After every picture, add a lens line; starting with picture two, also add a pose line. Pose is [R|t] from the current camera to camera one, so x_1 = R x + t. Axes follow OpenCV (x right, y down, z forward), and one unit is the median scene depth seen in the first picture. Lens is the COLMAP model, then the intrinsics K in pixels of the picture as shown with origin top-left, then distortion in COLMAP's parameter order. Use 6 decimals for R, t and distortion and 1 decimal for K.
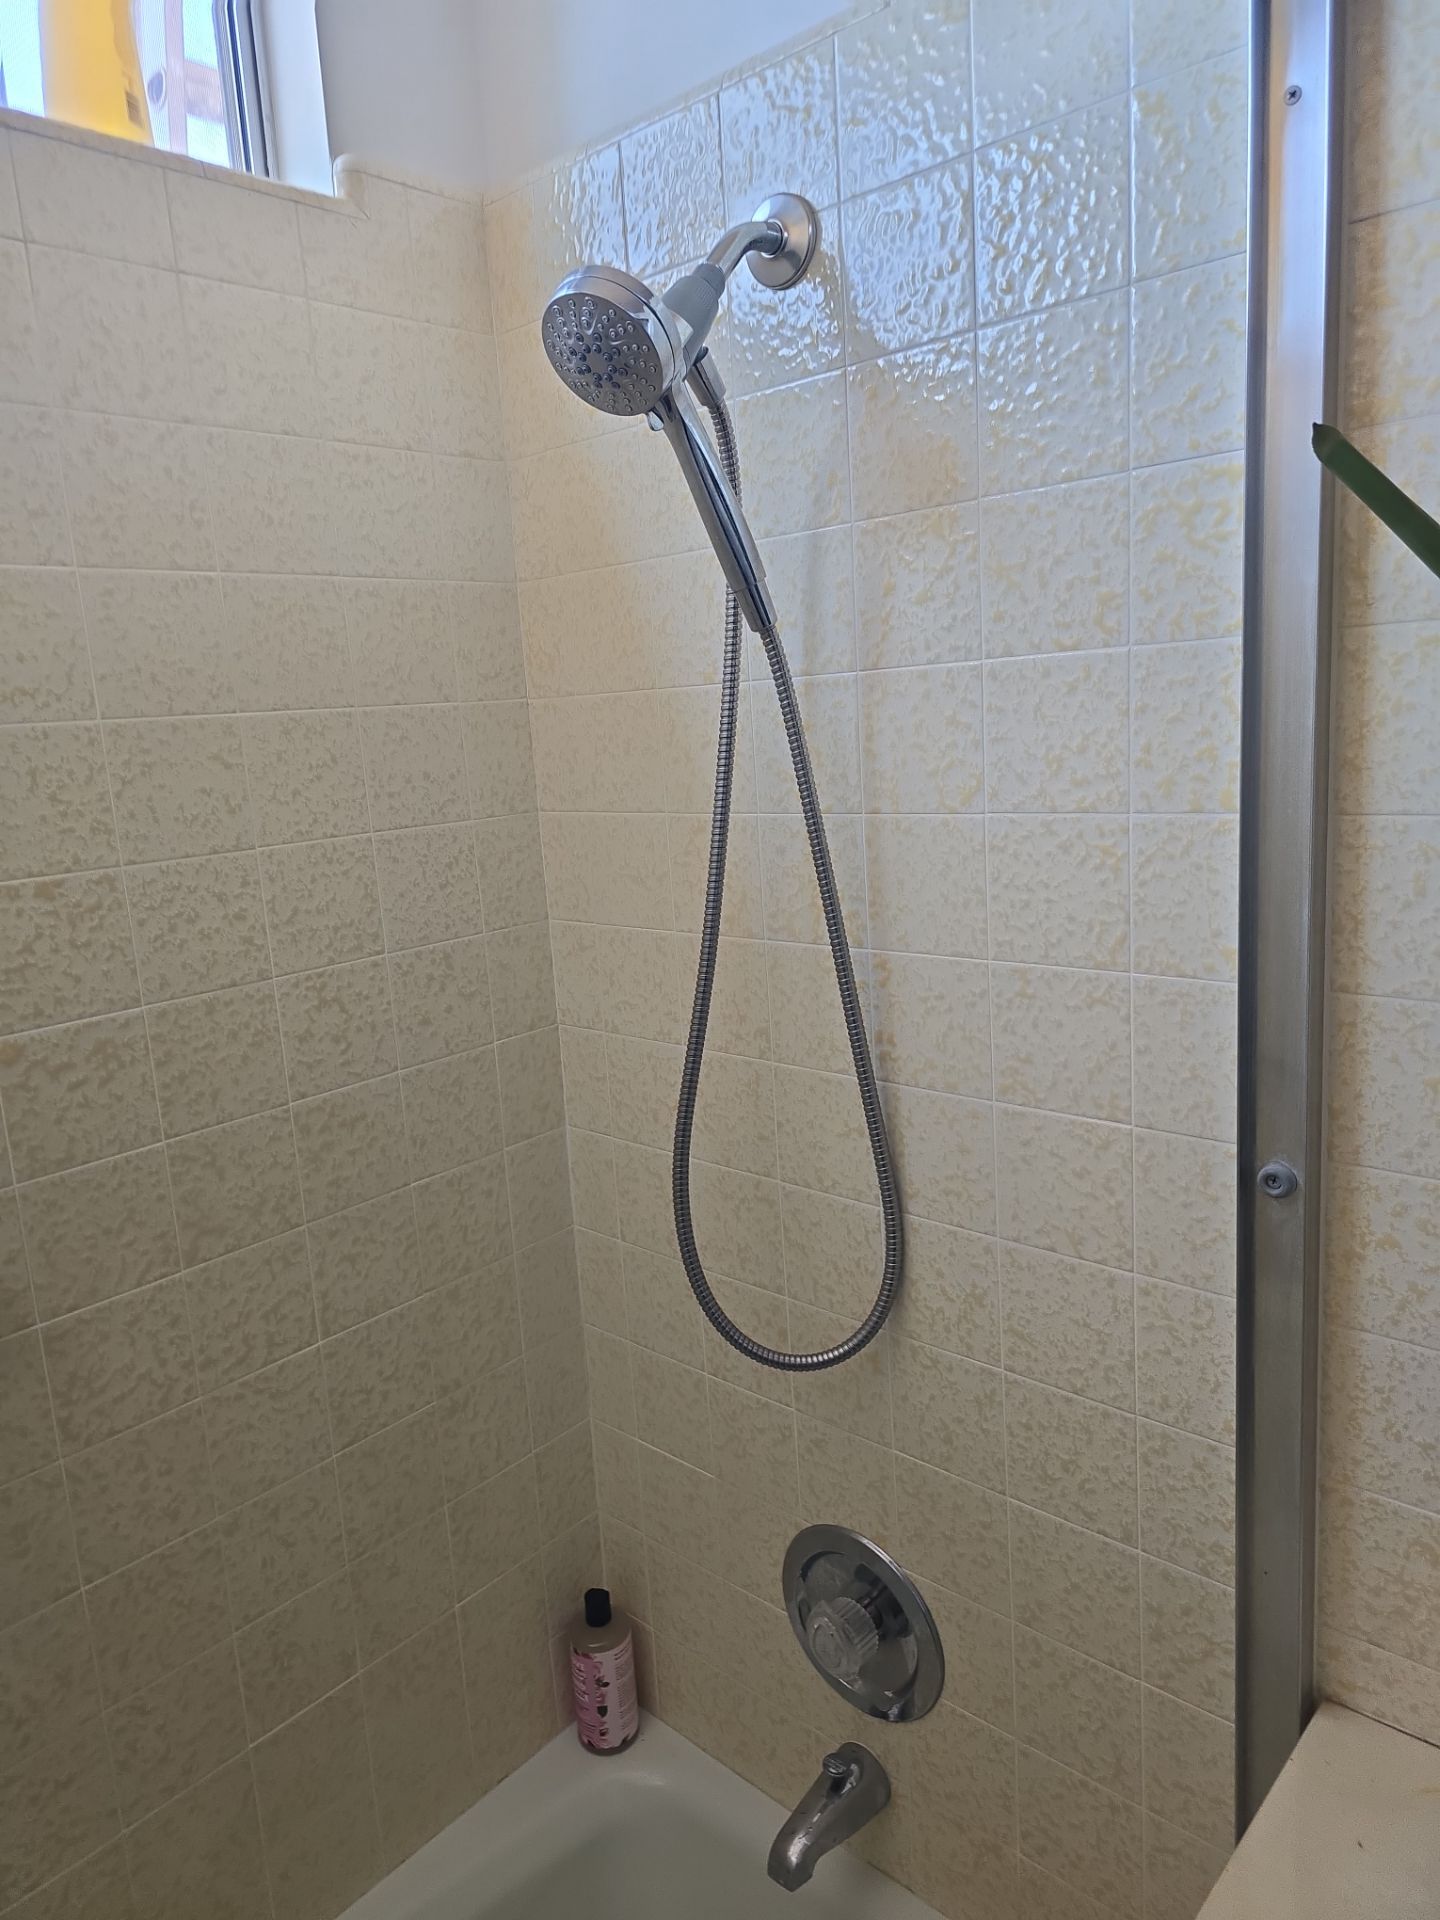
lens RADIAL K [[1296.1, 0, 722.2], [0, 1296.1, 948.6], [0, 0, 1]] dist [0.054613, -0.061645]
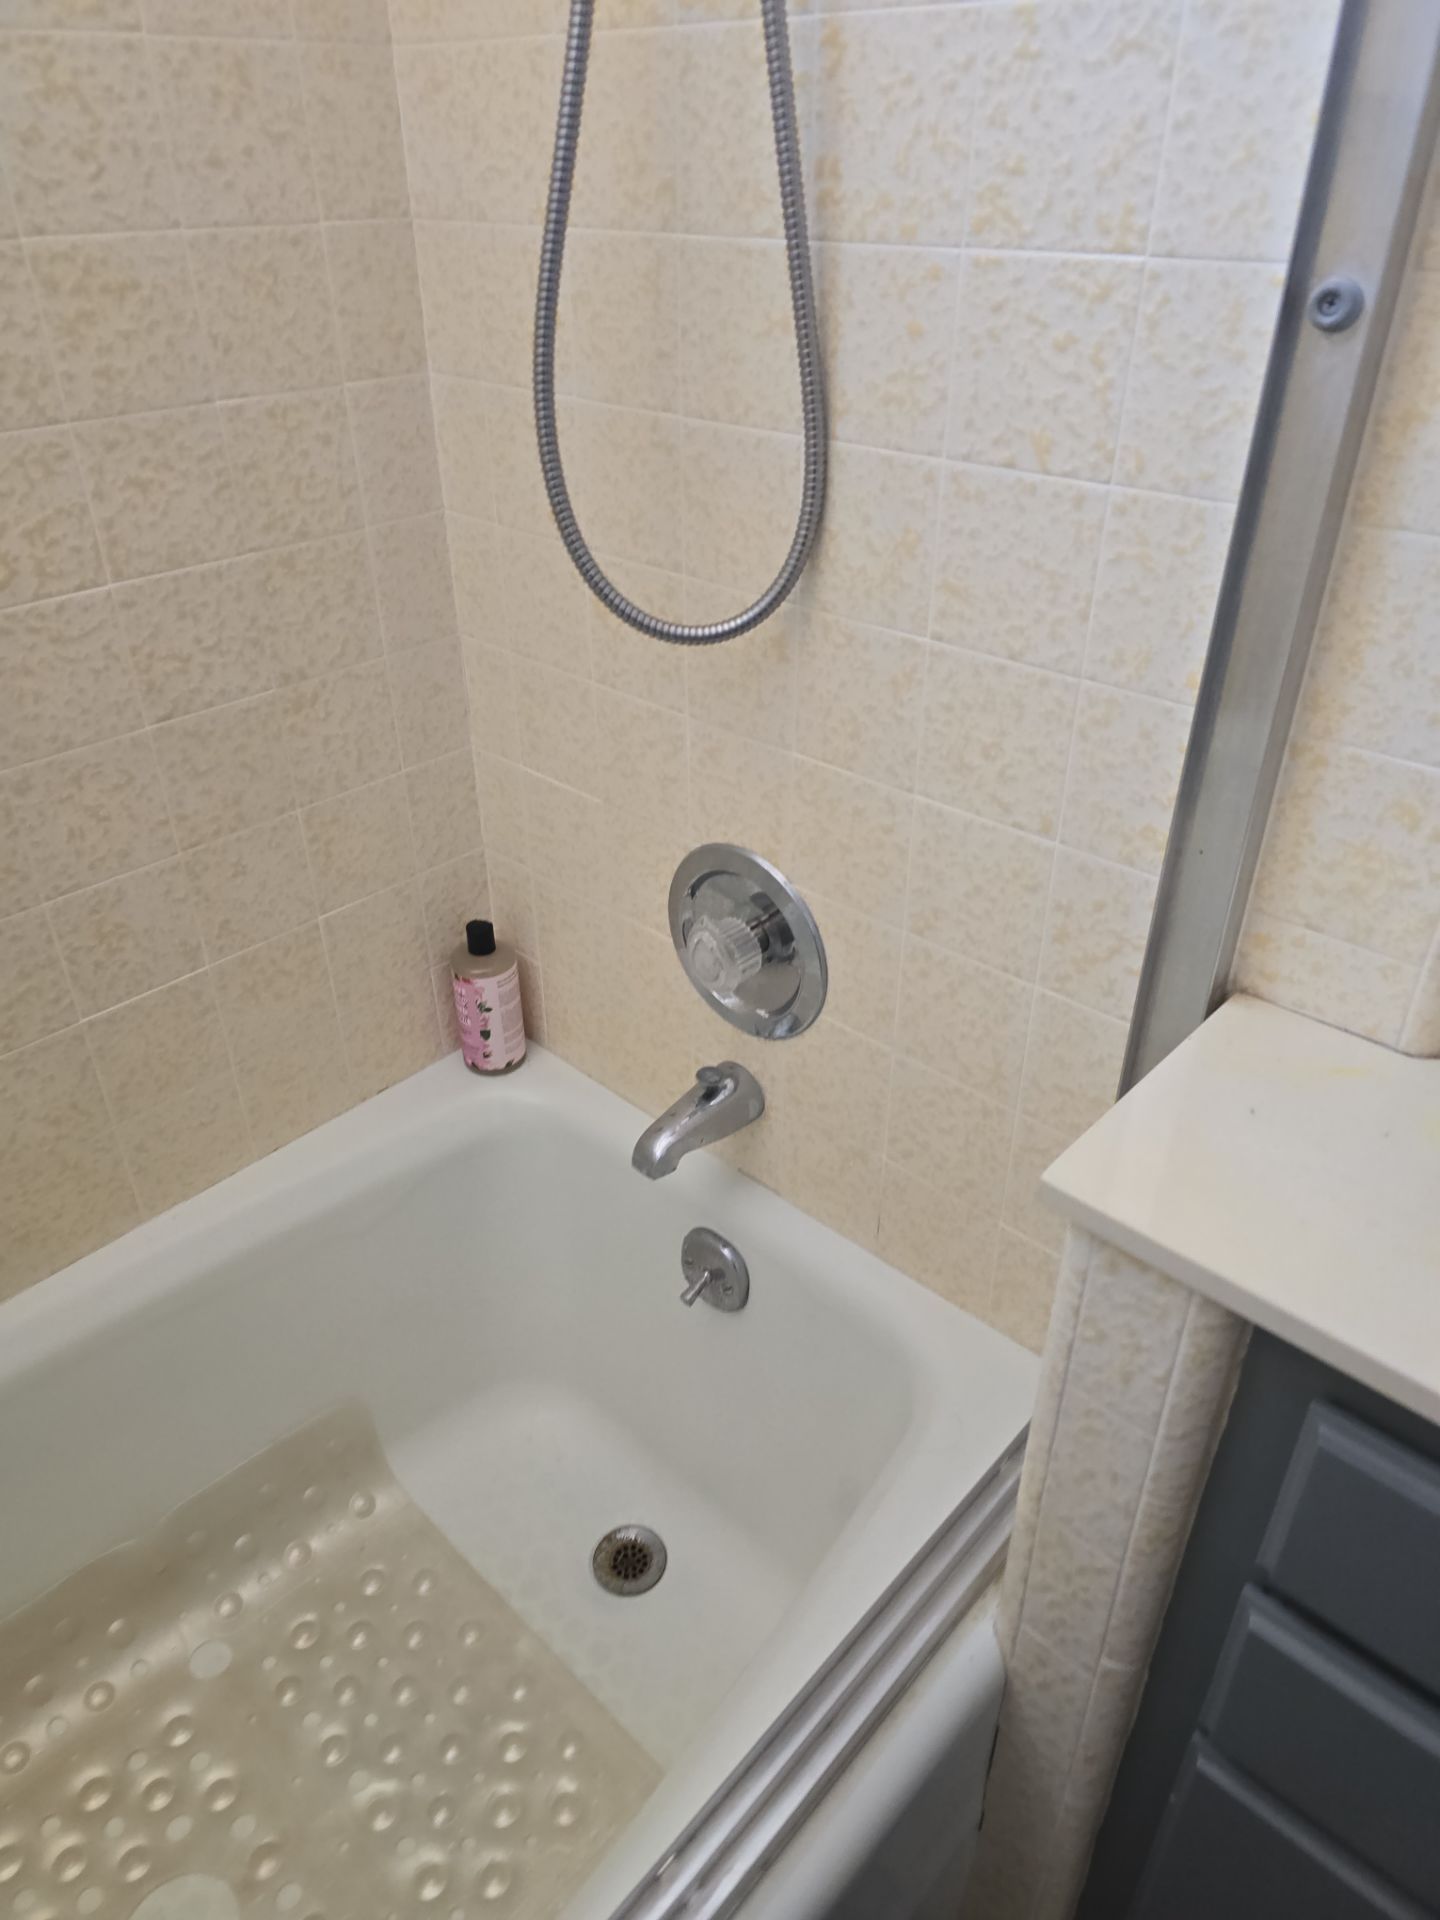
lens RADIAL K [[1296.1, 0, 722.2], [0, 1296.1, 948.6], [0, 0, 1]] dist [0.054613, -0.061645]
pose [[0.997957, 0.055498, 0.031653, 0.063644], [-0.063296, 0.926214, 0.371646, 0.187104], [-0.008692, -0.372890, 0.927835, 0.152271]]
